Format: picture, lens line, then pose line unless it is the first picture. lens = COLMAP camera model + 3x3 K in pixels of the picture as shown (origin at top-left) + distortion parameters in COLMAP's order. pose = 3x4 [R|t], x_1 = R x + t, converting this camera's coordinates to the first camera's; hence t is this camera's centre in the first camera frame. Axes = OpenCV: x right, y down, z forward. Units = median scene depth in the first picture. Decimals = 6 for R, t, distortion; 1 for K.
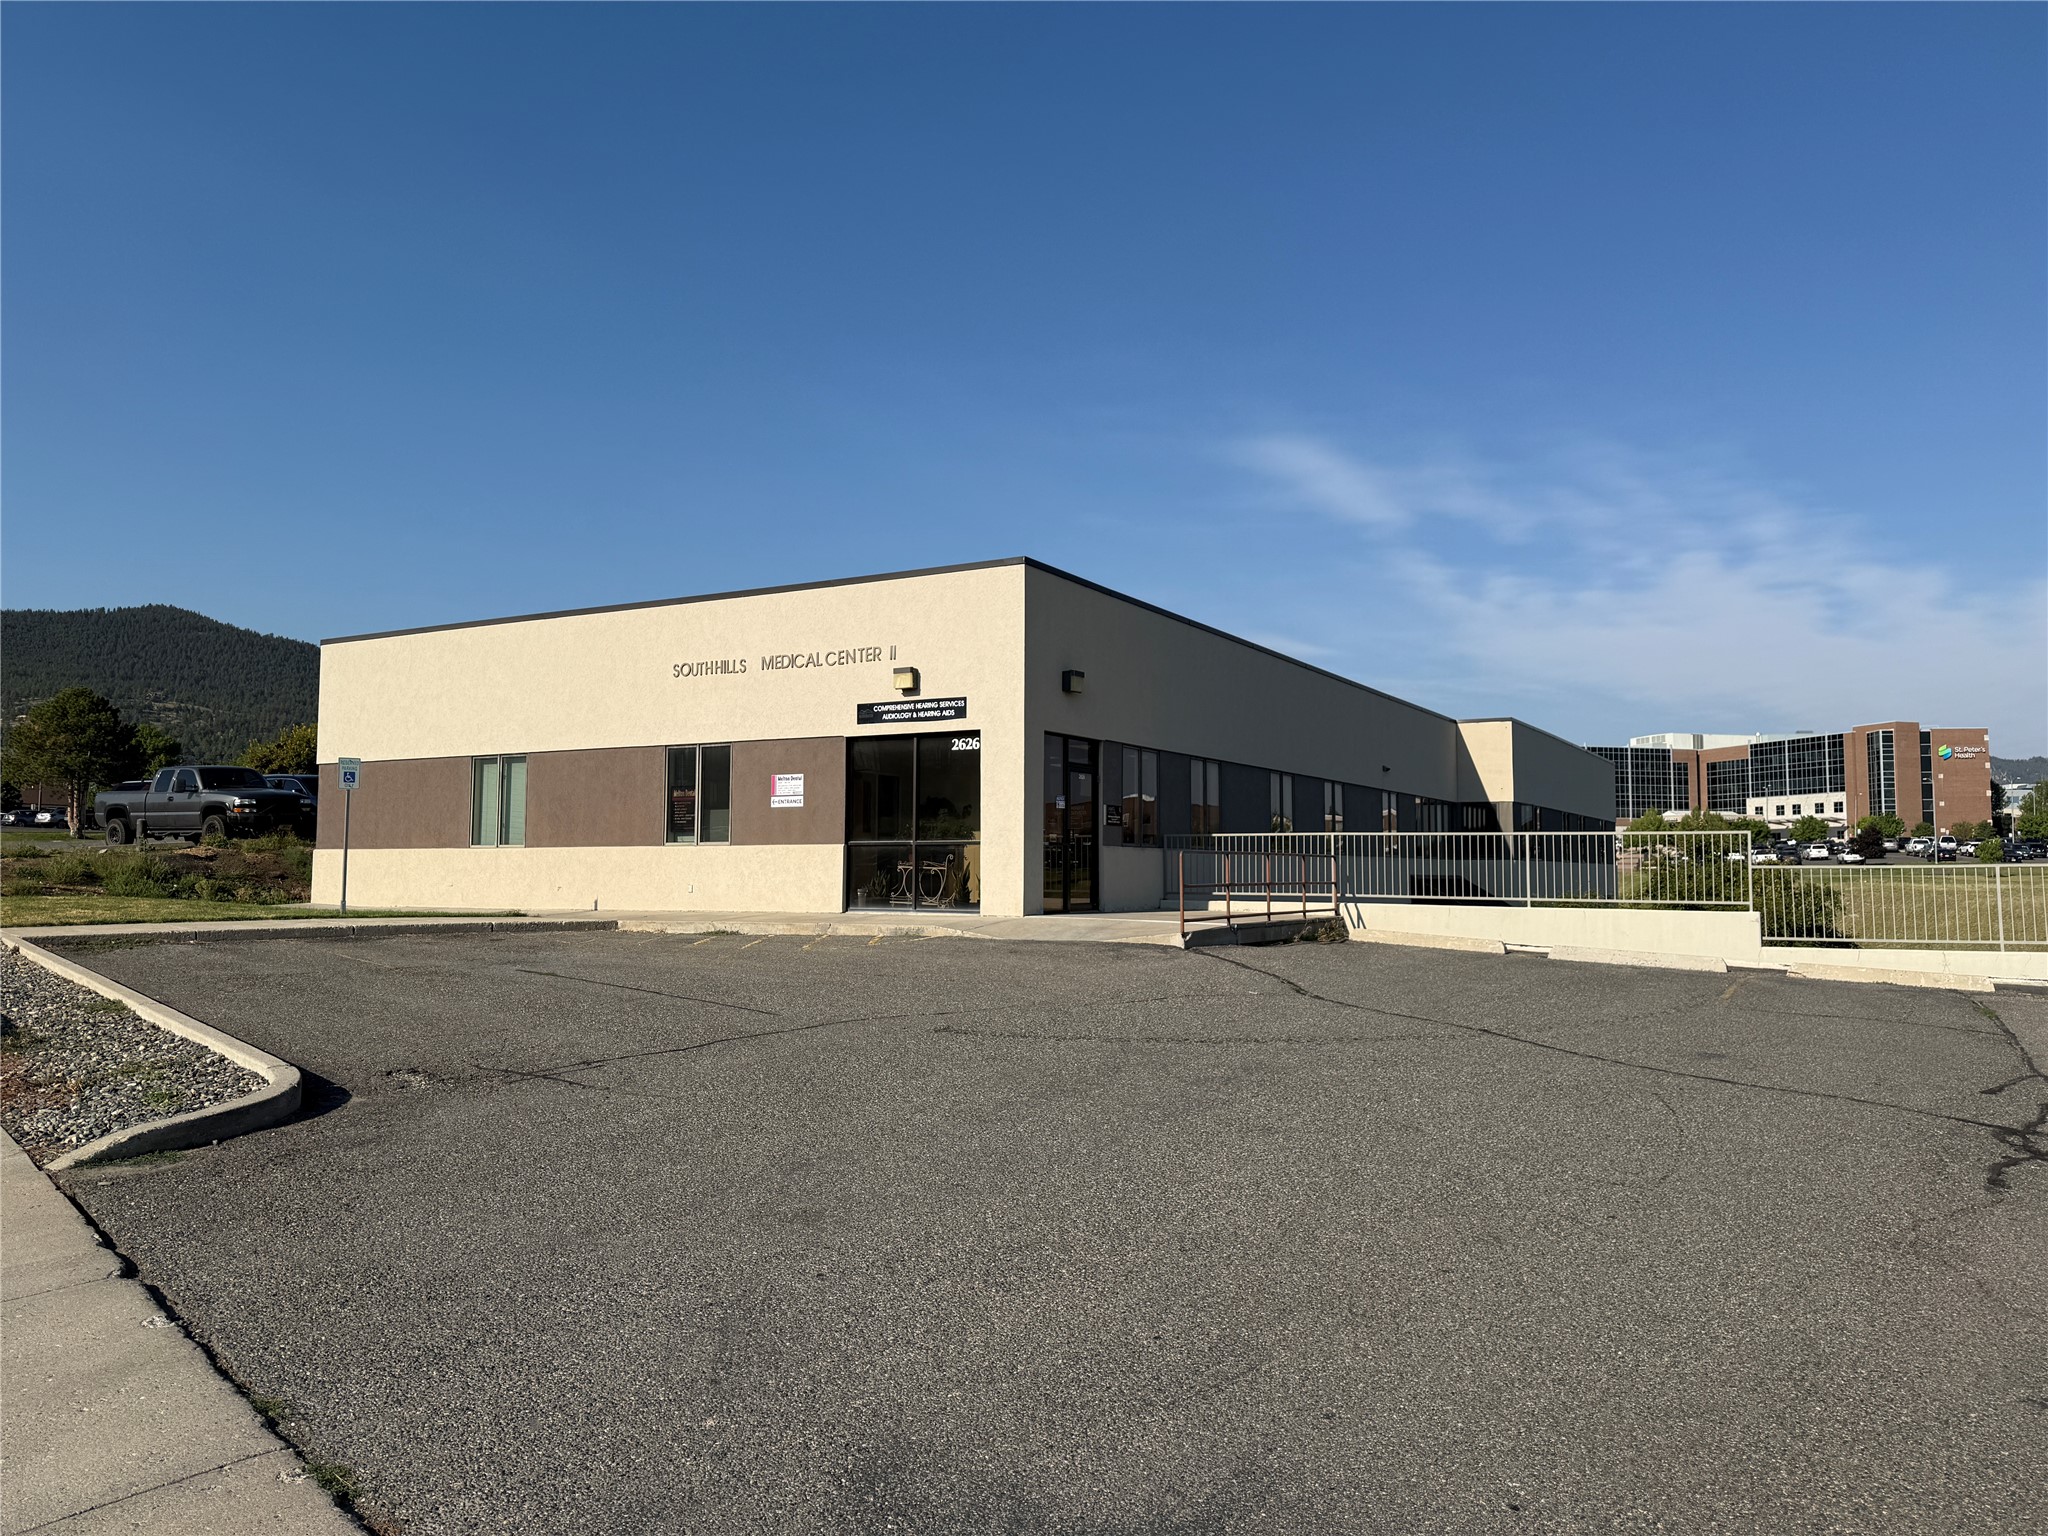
lens RADIAL K [[1456.1, 0, 1025.8], [0, 1456.1, 770.8], [0, 0, 1]] dist [0.020320, -0.028237]
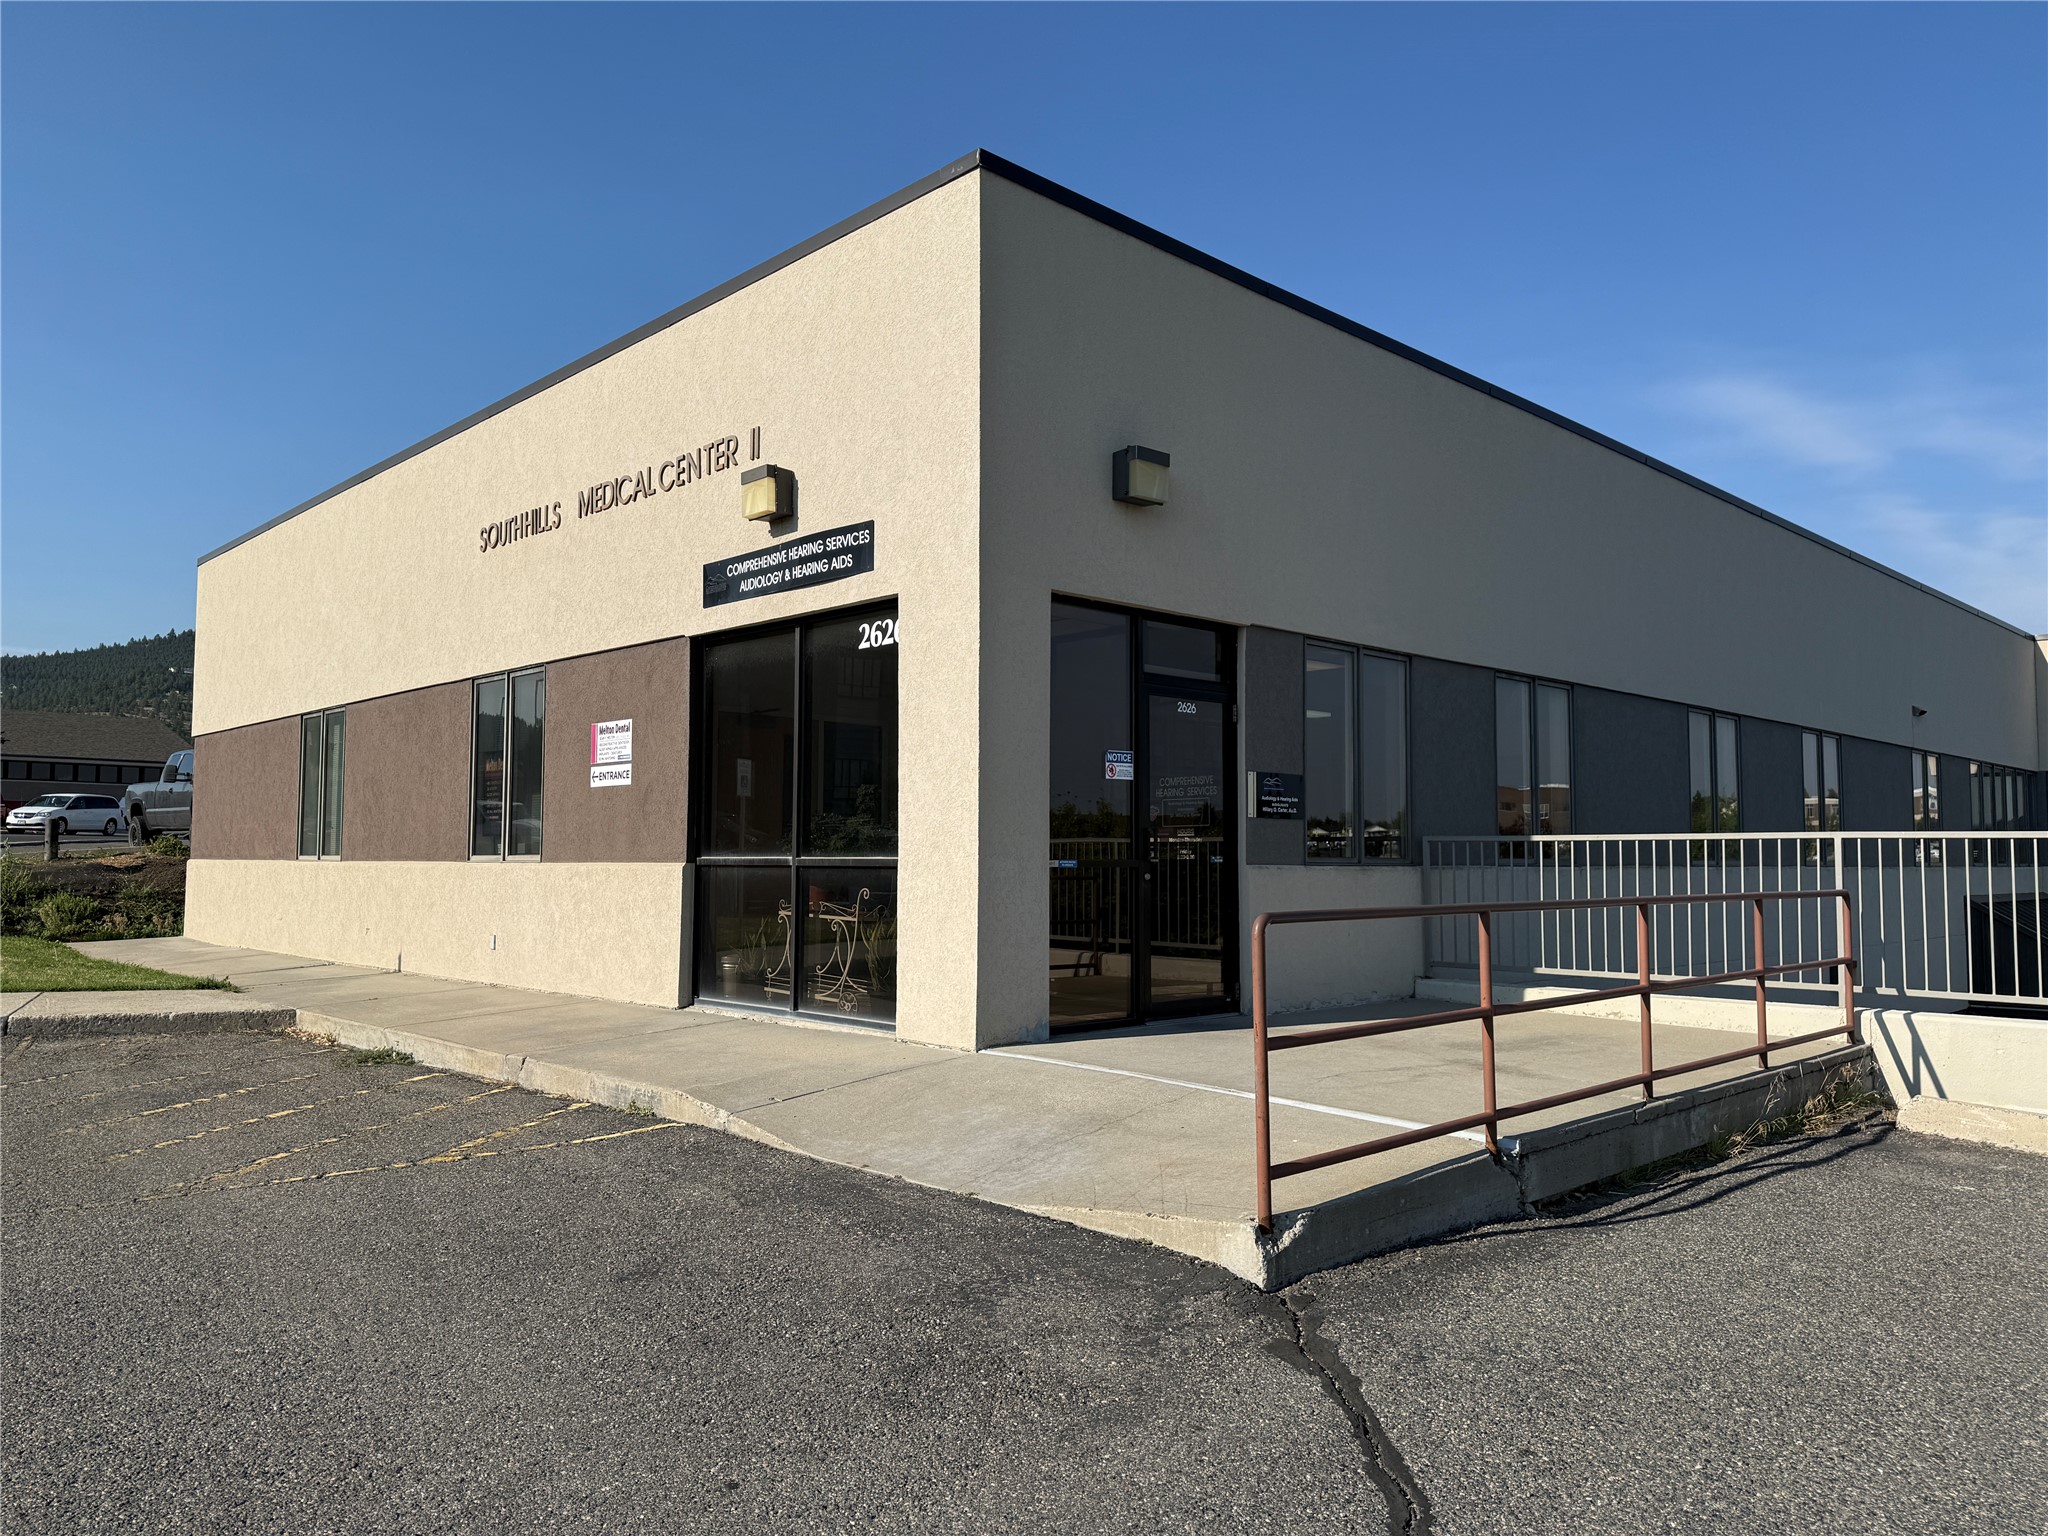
lens RADIAL K [[1456.1, 0, 1018.1], [0, 1456.1, 761.6], [0, 0, 1]] dist [0.020320, -0.028237]
pose [[0.959792, -0.017636, -0.280158, 0.111064], [0.018034, 0.999837, -0.001157, 0.019787], [0.280133, -0.003942, 0.959953, 0.571175]]
